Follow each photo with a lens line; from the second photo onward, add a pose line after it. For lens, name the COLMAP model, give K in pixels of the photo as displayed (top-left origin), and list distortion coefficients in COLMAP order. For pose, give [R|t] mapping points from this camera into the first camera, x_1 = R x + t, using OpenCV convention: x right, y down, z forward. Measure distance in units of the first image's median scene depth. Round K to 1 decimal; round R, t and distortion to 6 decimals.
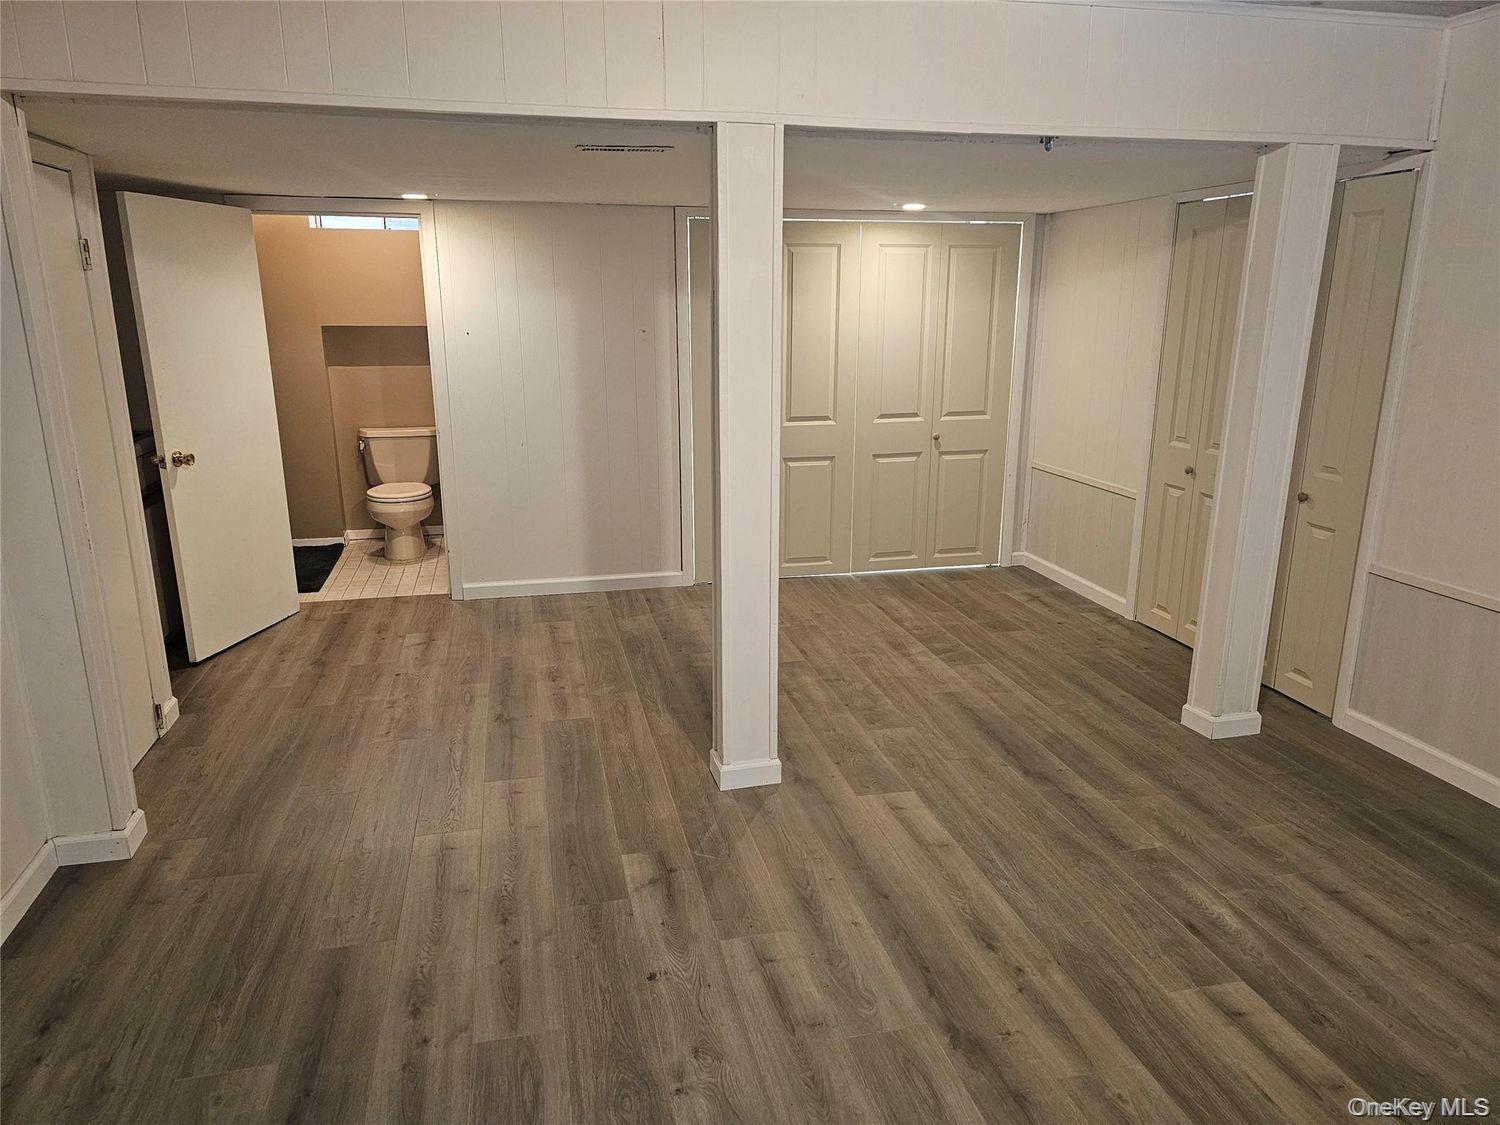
lens RADIAL K [[1004.2, 0, 752.0], [0, 1004.2, 558.4], [0, 0, 1]] dist [0.075529, -0.063220]
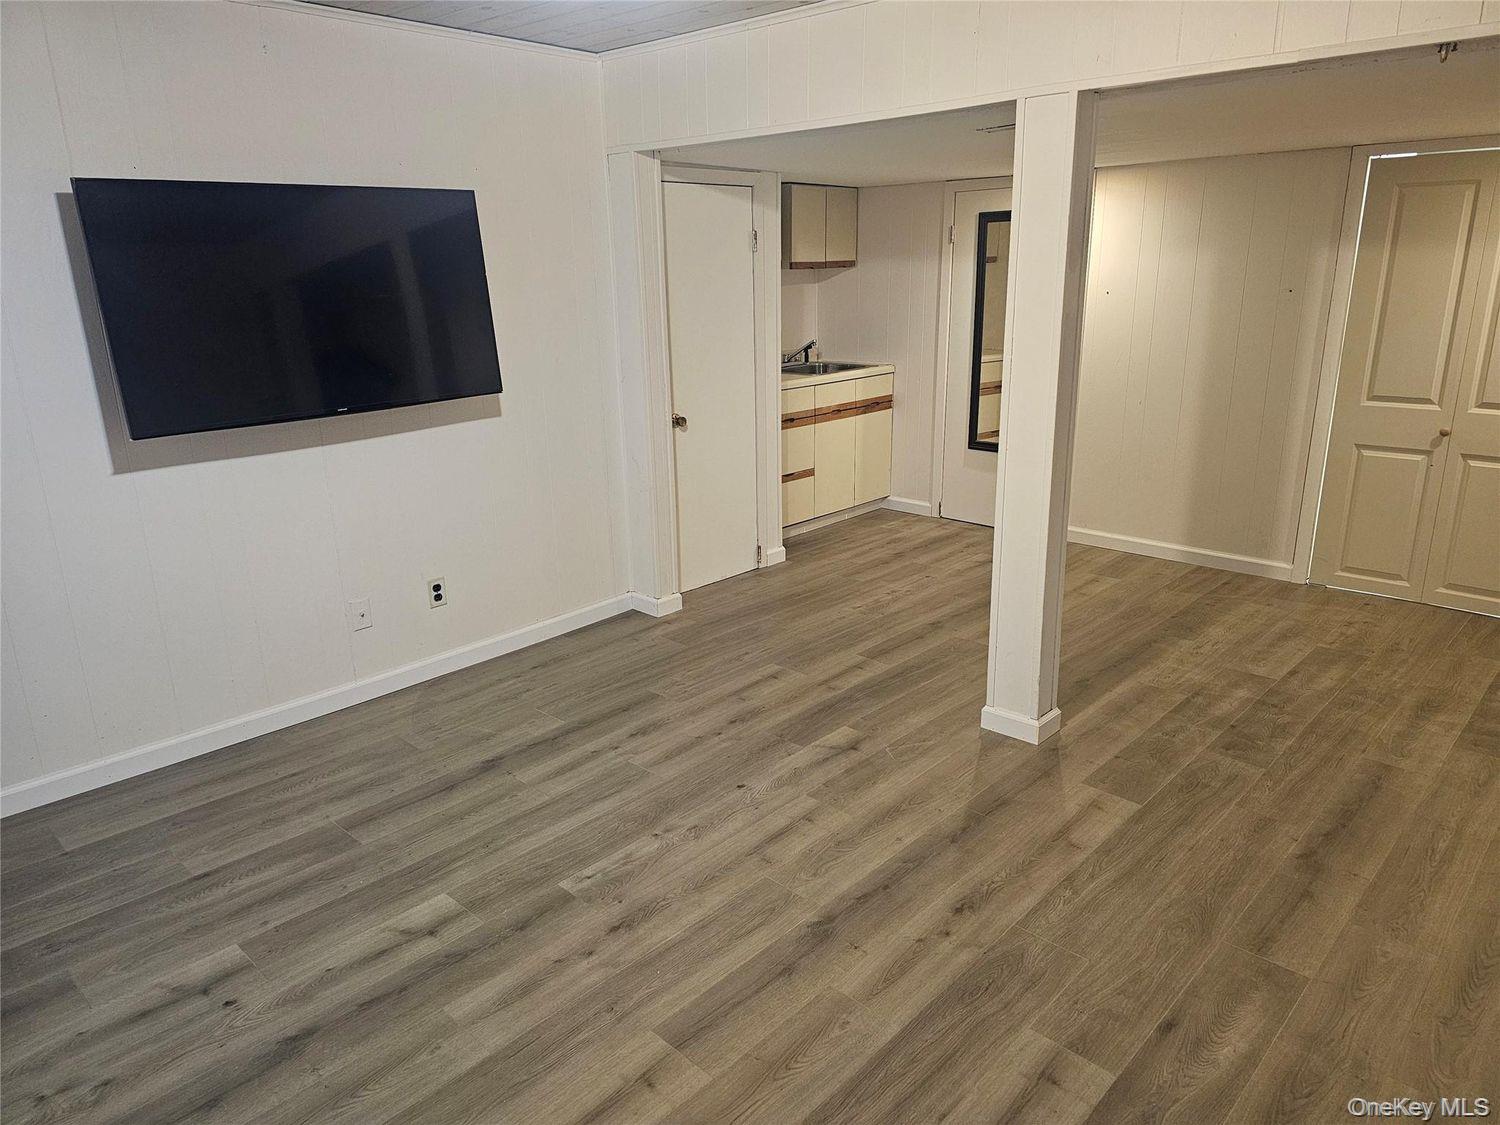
lens RADIAL K [[1004.2, 0, 752.0], [0, 1004.2, 558.4], [0, 0, 1]] dist [0.075529, -0.063220]
pose [[0.545012, 0.226574, -0.807233, 0.605060], [-0.189858, 0.971136, 0.144394, -0.049108], [0.816649, 0.074563, 0.572298, 0.153408]]
